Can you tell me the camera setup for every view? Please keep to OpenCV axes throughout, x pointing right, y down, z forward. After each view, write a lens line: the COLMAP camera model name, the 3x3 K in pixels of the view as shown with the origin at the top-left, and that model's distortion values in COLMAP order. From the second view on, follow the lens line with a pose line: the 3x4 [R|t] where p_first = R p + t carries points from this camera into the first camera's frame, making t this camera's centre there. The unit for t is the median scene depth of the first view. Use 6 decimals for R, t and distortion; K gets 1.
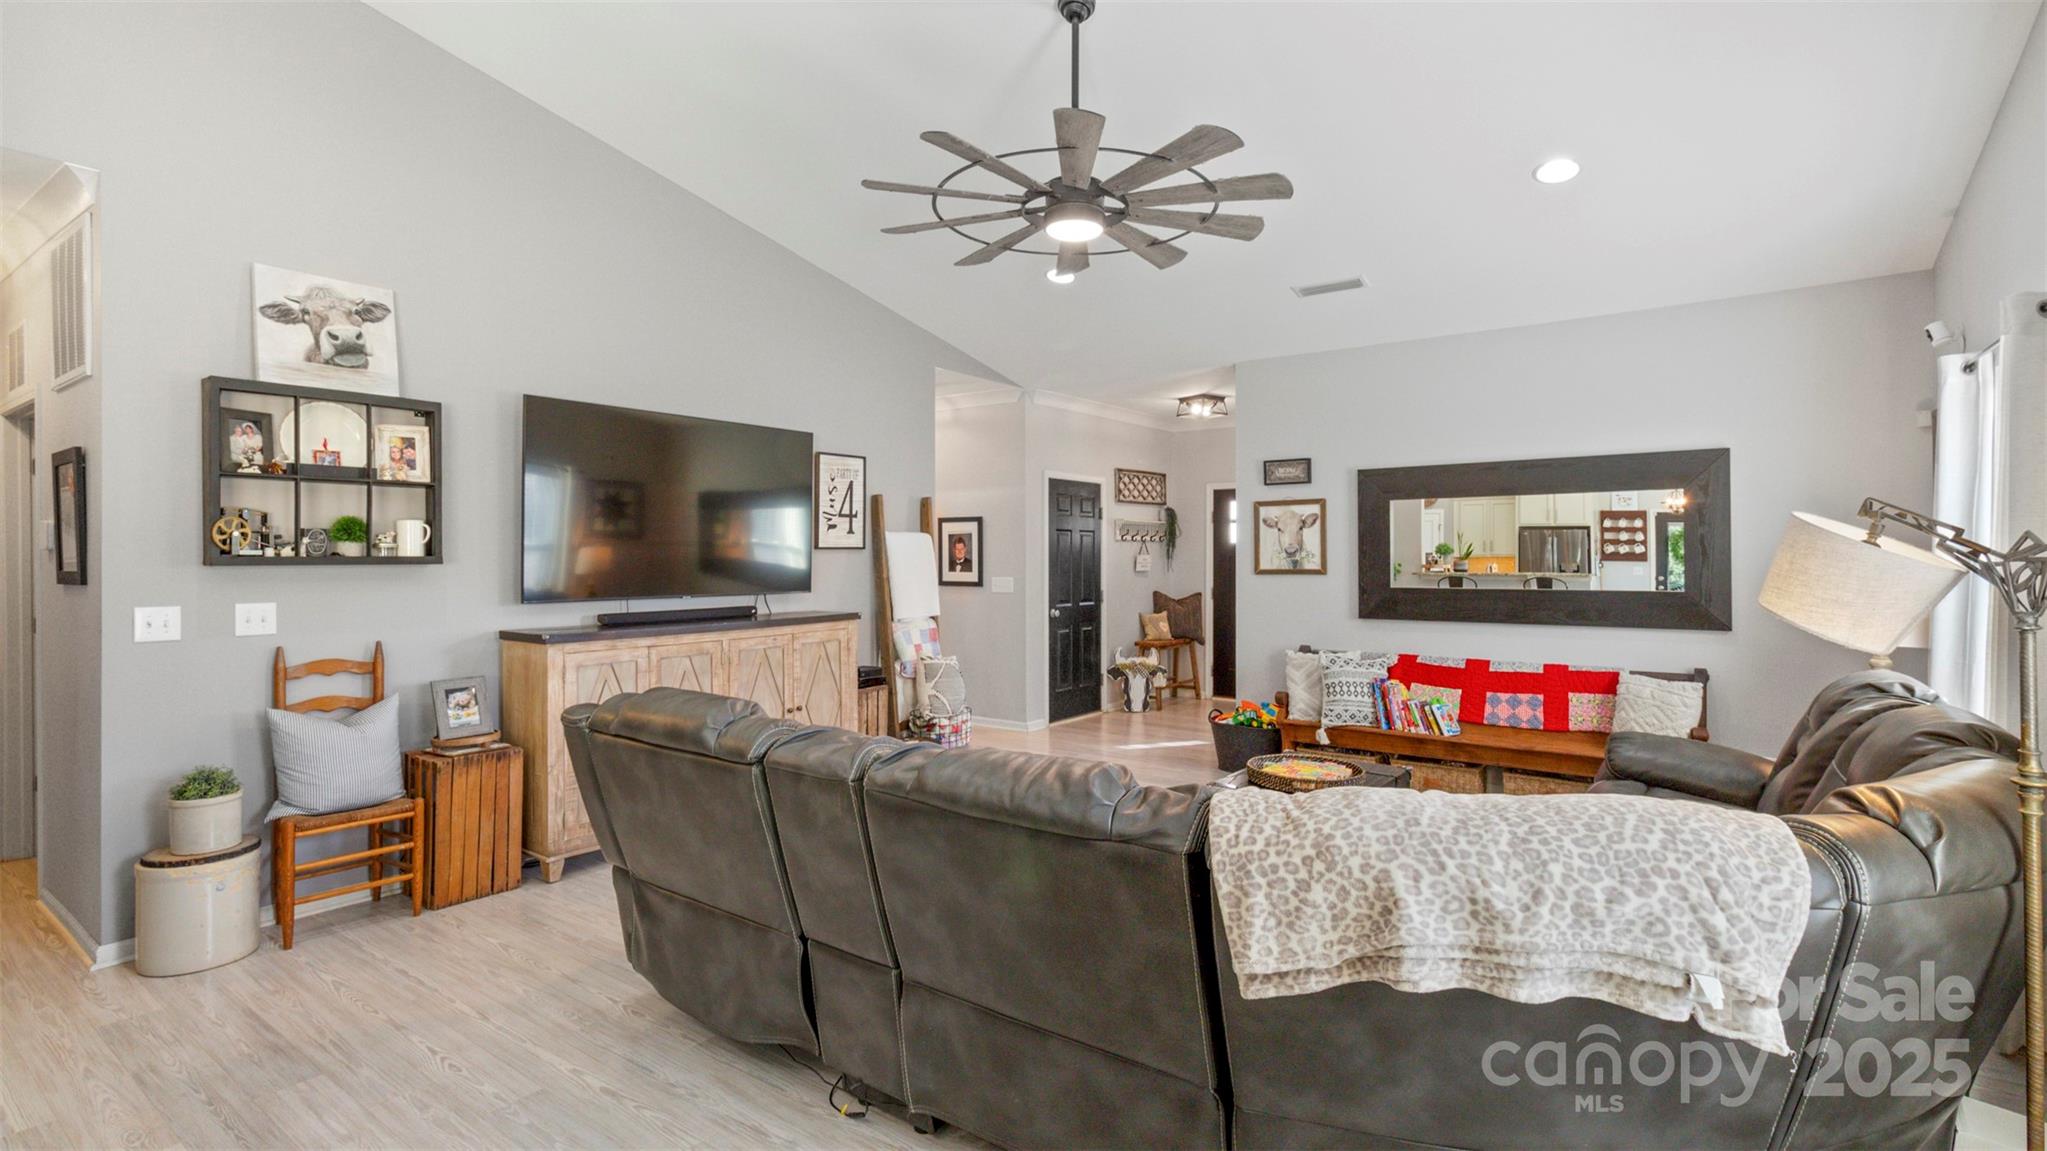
lens RADIAL K [[949.2, 0, 1044.5], [0, 949.2, 556.9], [0, 0, 1]] dist [0.003910, 0.000805]
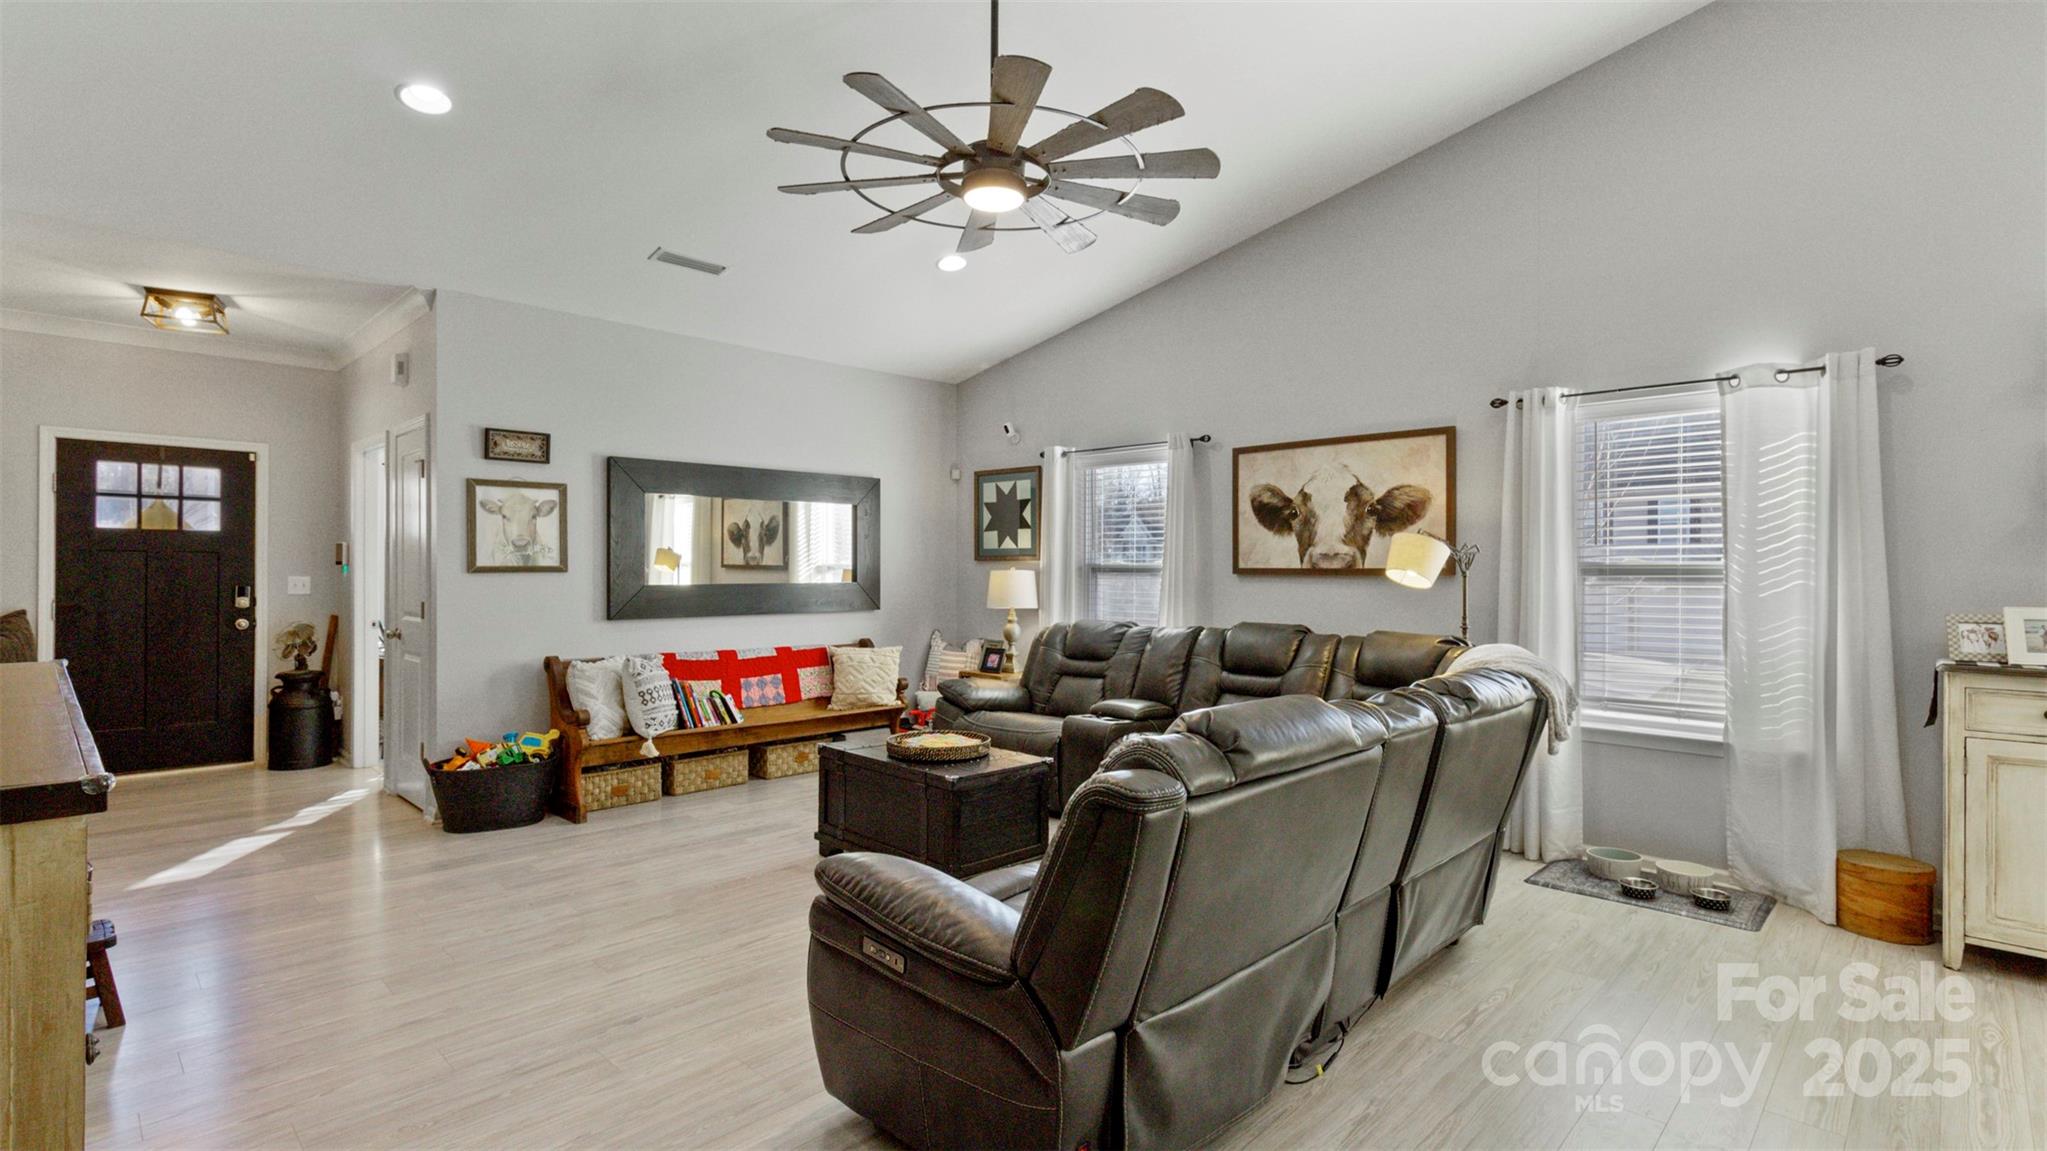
lens RADIAL K [[954.9, 0, 1035.9], [0, 954.9, 574.1], [0, 0, 1]] dist [0.002147, 0.000283]
pose [[0.137707, -0.003810, 0.990466, -0.578872], [-0.004252, 0.999981, 0.004438, 0.016879], [-0.990464, -0.004822, 0.137689, 0.526097]]
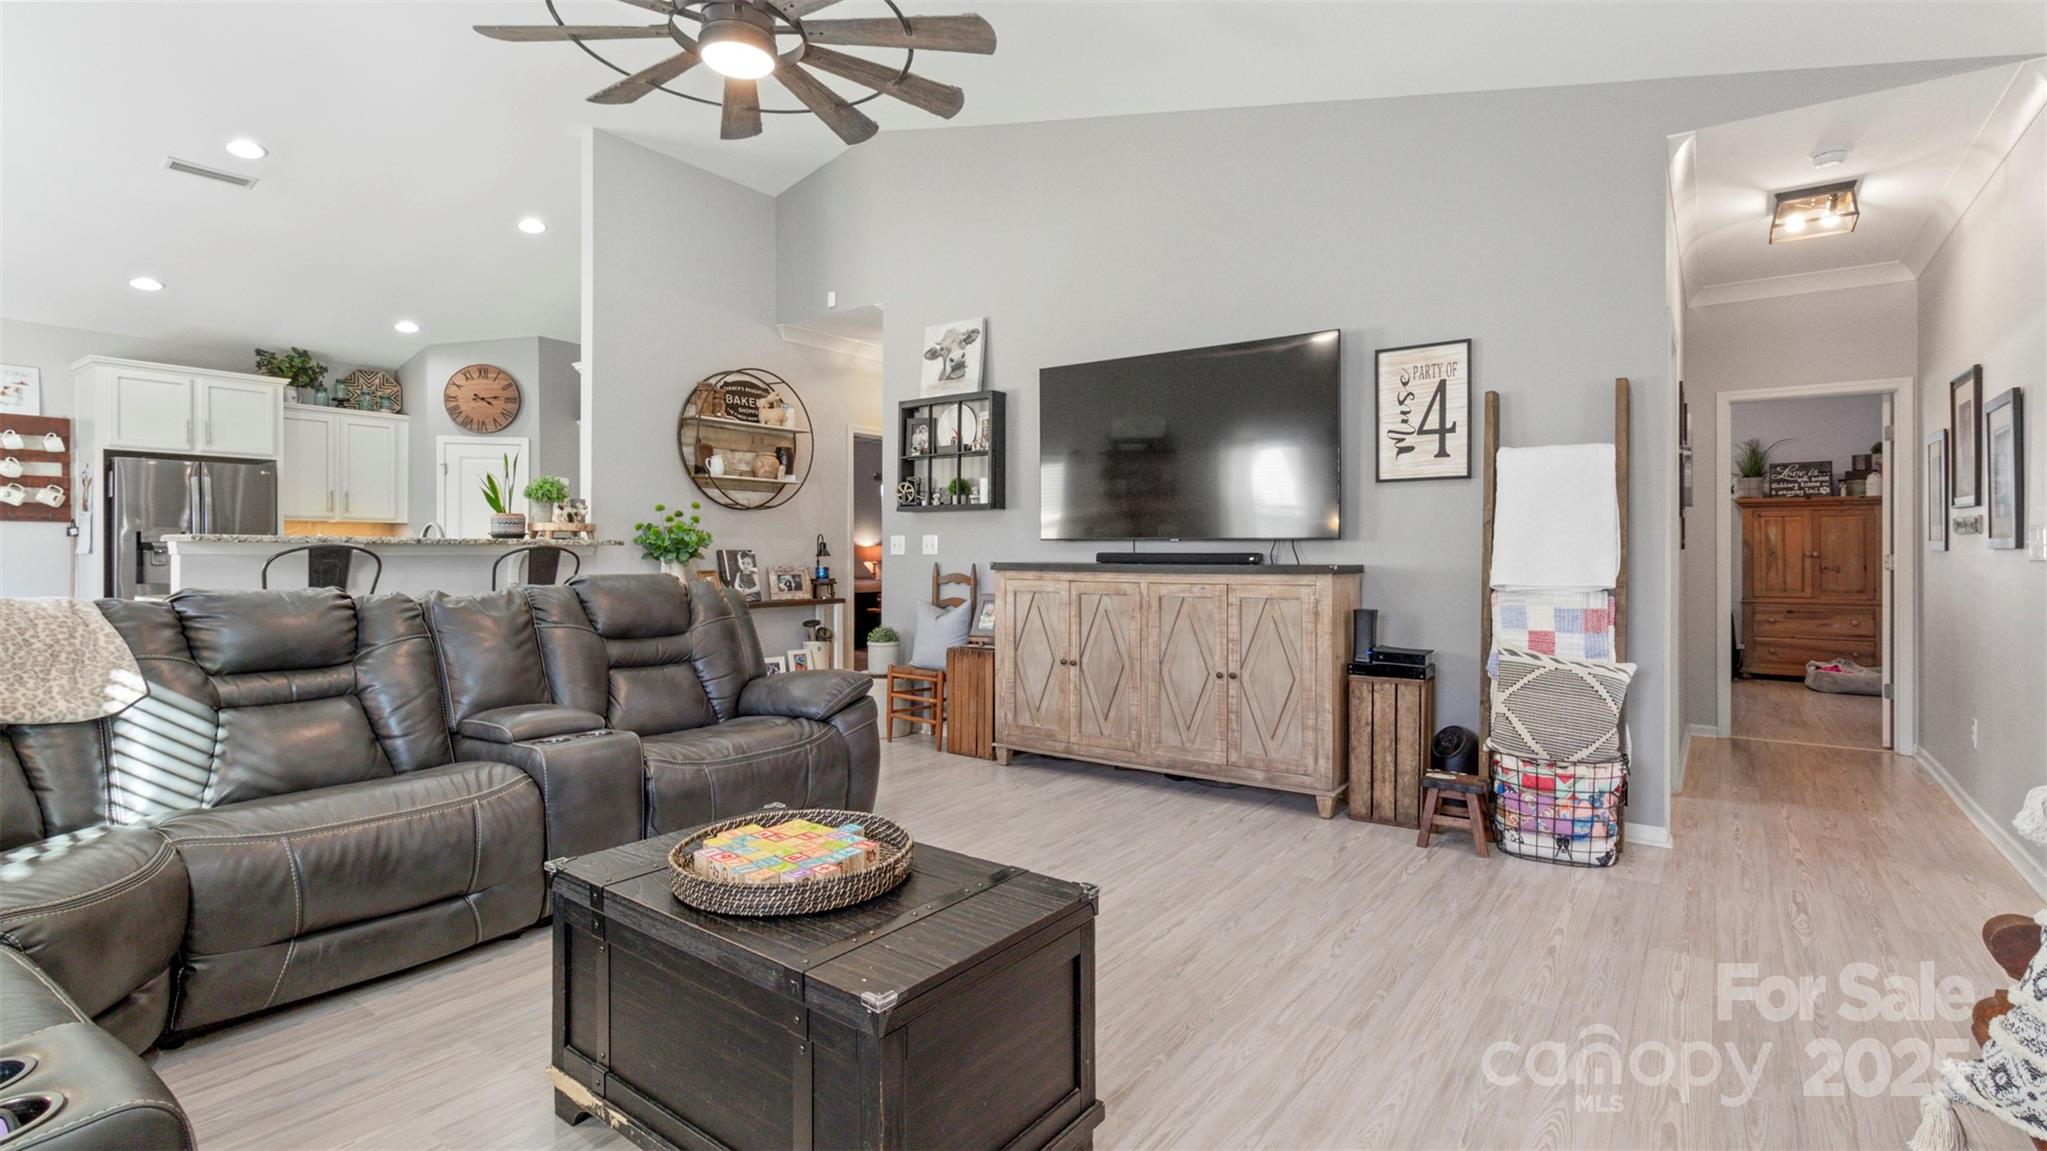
lens RADIAL K [[944.8, 0, 1030.7], [0, 944.8, 557.0], [0, 0, 1]] dist [0.005615, 0.001006]
pose [[-0.004908, 0.008578, -0.999951, 0.541041], [-0.005254, 0.999949, 0.008604, 0.048734], [0.999974, 0.005296, -0.004862, 0.801199]]
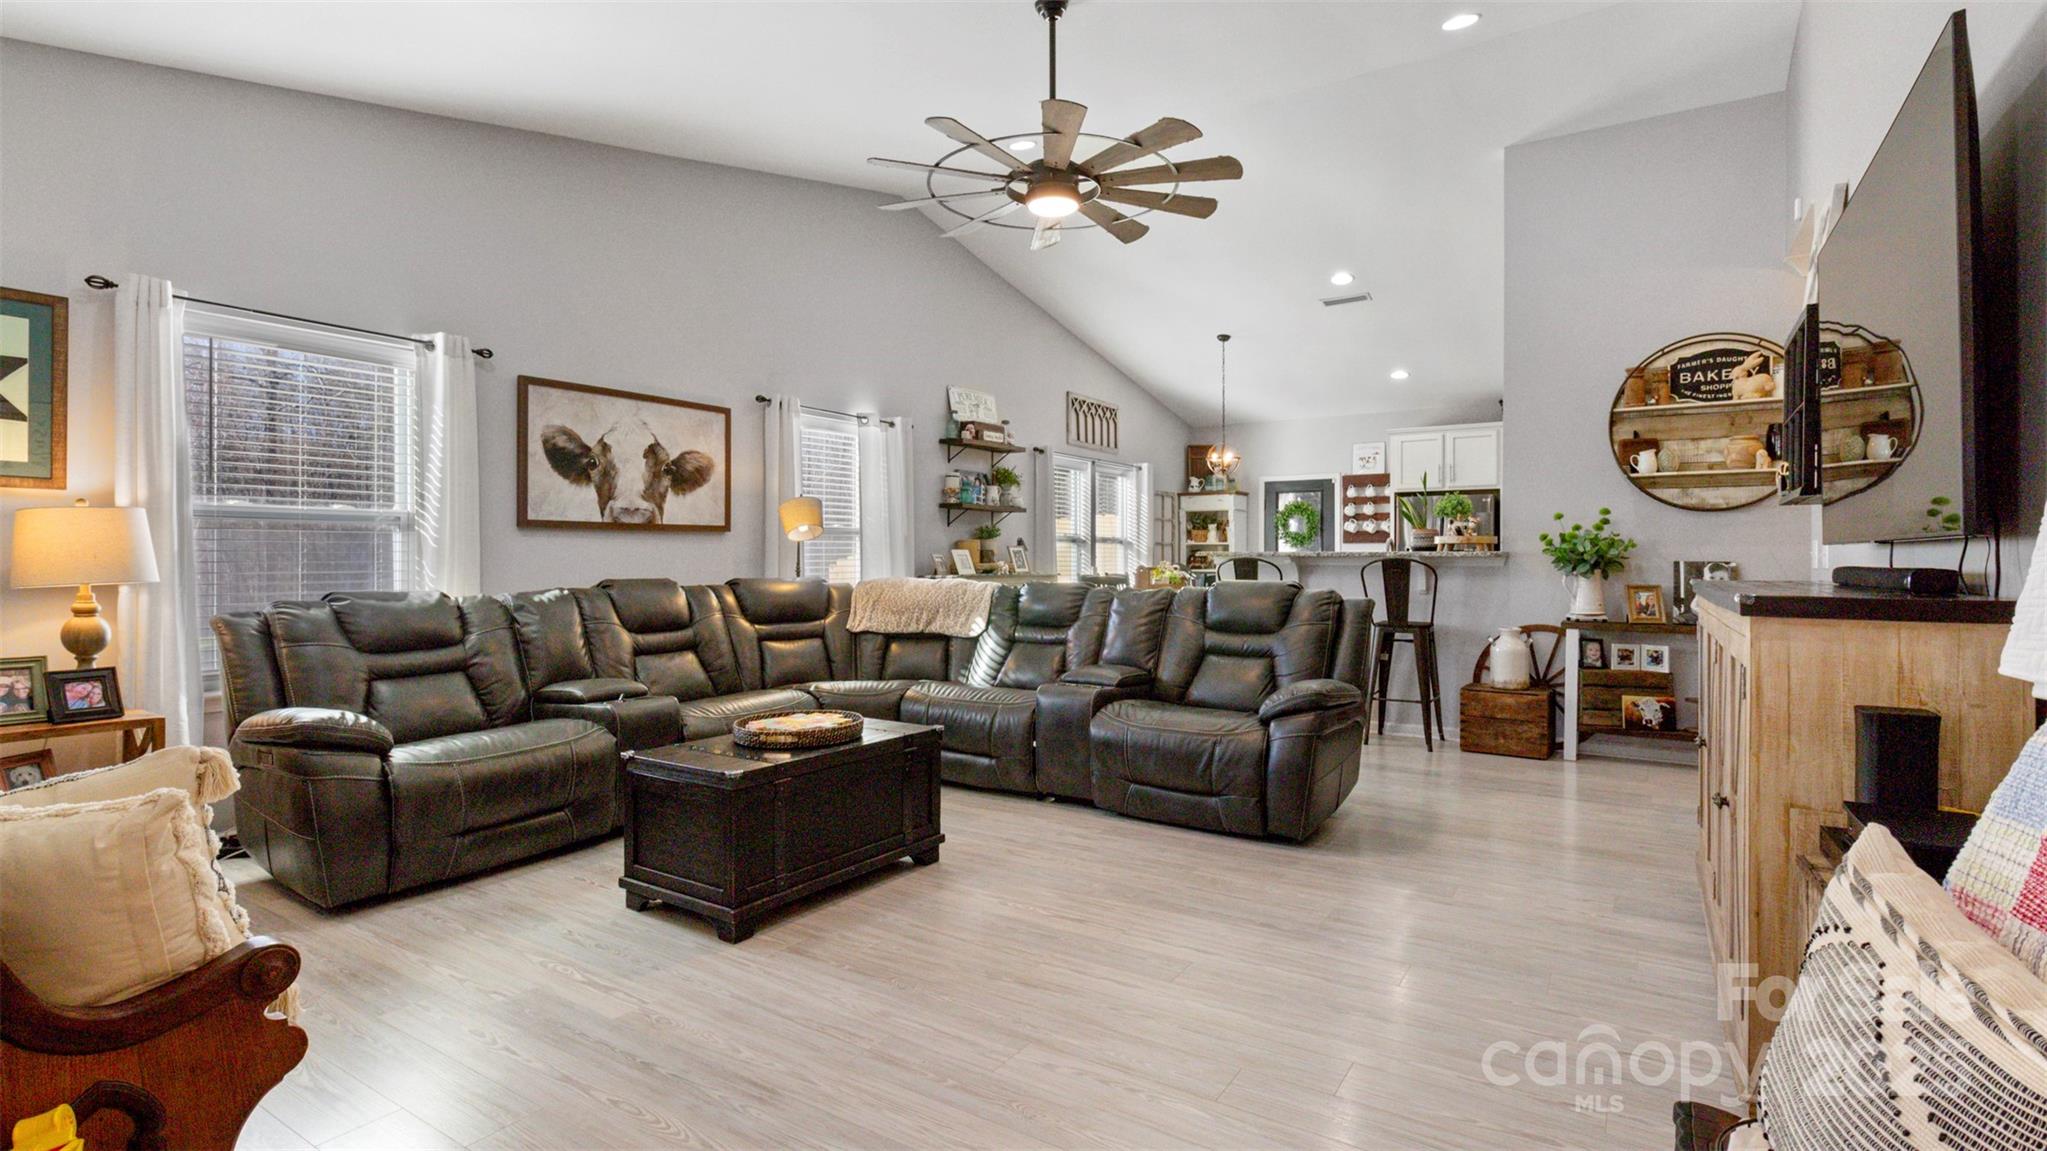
lens RADIAL K [[949.2, 0, 1044.5], [0, 949.2, 556.9], [0, 0, 1]] dist [0.003910, 0.000805]
pose [[-0.998222, -0.001424, -0.059593, 0.068776], [-0.001455, 0.999999, 0.000477, 0.047786], [0.059592, 0.000562, -0.998223, 1.359609]]
